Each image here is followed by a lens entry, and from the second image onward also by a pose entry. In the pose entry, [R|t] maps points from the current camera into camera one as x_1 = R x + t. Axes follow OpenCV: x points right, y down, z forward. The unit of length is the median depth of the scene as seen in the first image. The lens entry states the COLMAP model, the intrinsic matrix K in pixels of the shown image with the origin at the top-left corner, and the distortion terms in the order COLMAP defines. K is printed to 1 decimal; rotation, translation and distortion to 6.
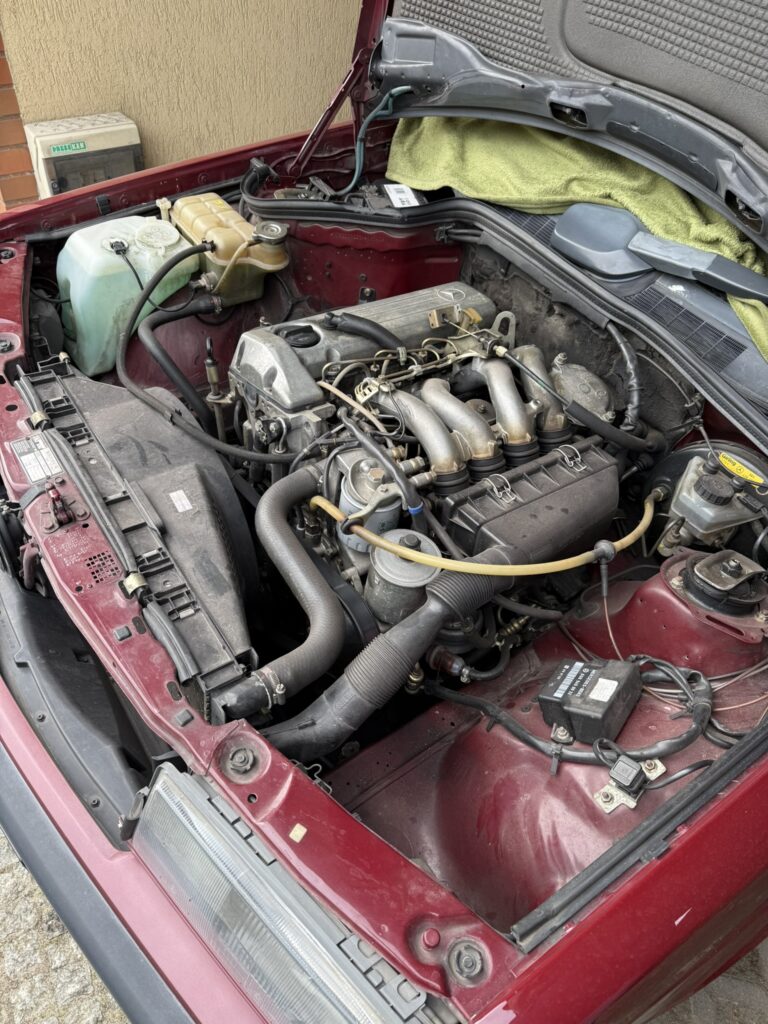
lens RADIAL K [[738.2, 0, 377.7], [0, 738.2, 513.4], [0, 0, 1]] dist [0.041665, -0.075226]
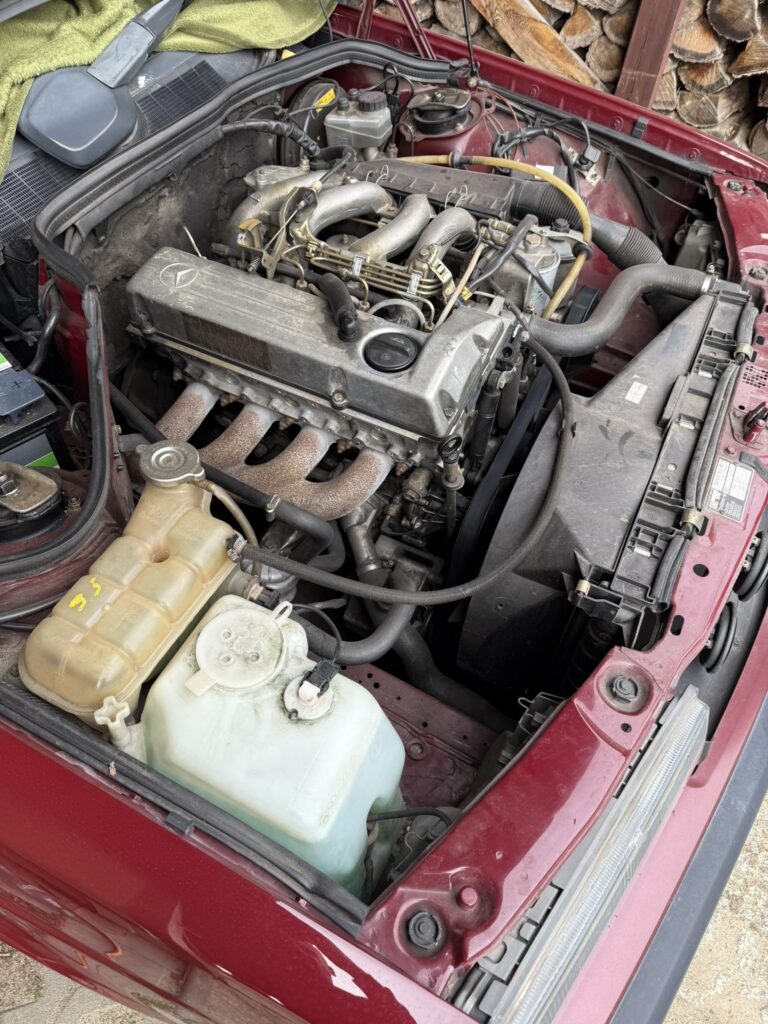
lens RADIAL K [[738.2, 0, 377.7], [0, 738.2, 513.4], [0, 0, 1]] dist [0.041665, -0.075226]
pose [[-0.464145, -0.772232, 0.433852, -0.561696], [0.577723, 0.107352, 0.809142, -0.848143], [-0.671420, 0.626206, 0.396309, 0.802762]]
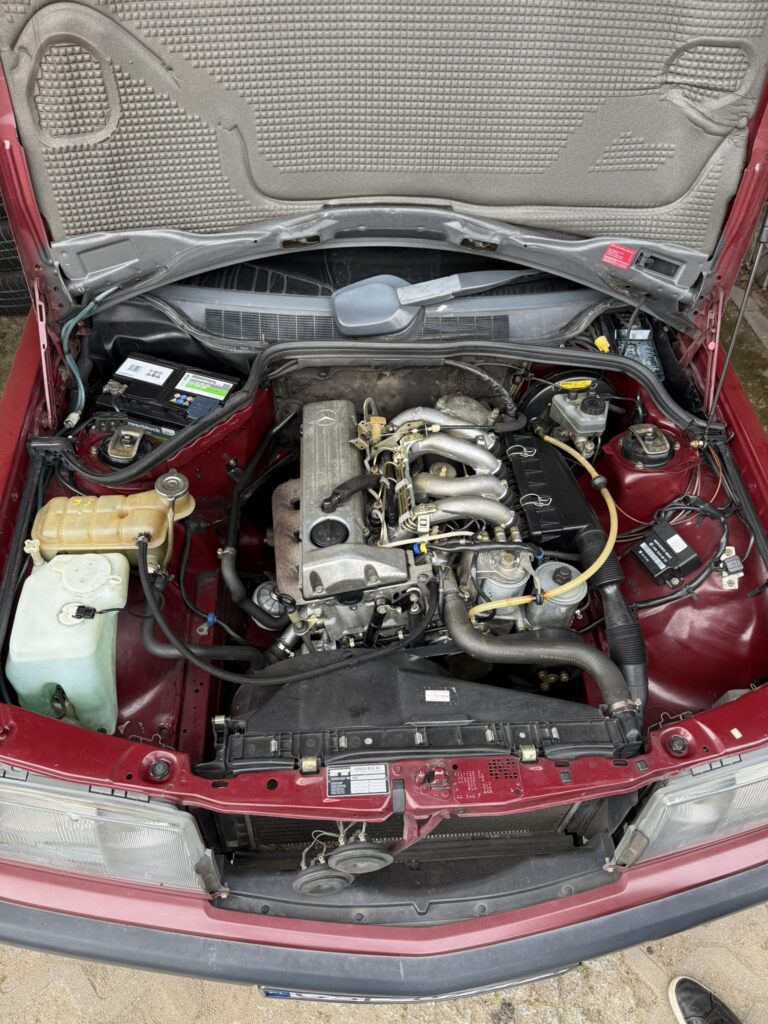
lens RADIAL K [[738.2, 0, 377.7], [0, 738.2, 513.4], [0, 0, 1]] dist [0.041665, -0.075226]
pose [[0.509462, -0.700587, 0.499626, -0.604934], [0.634942, 0.697948, 0.331237, -0.580727], [-0.580773, 0.148481, 0.800410, 0.051095]]
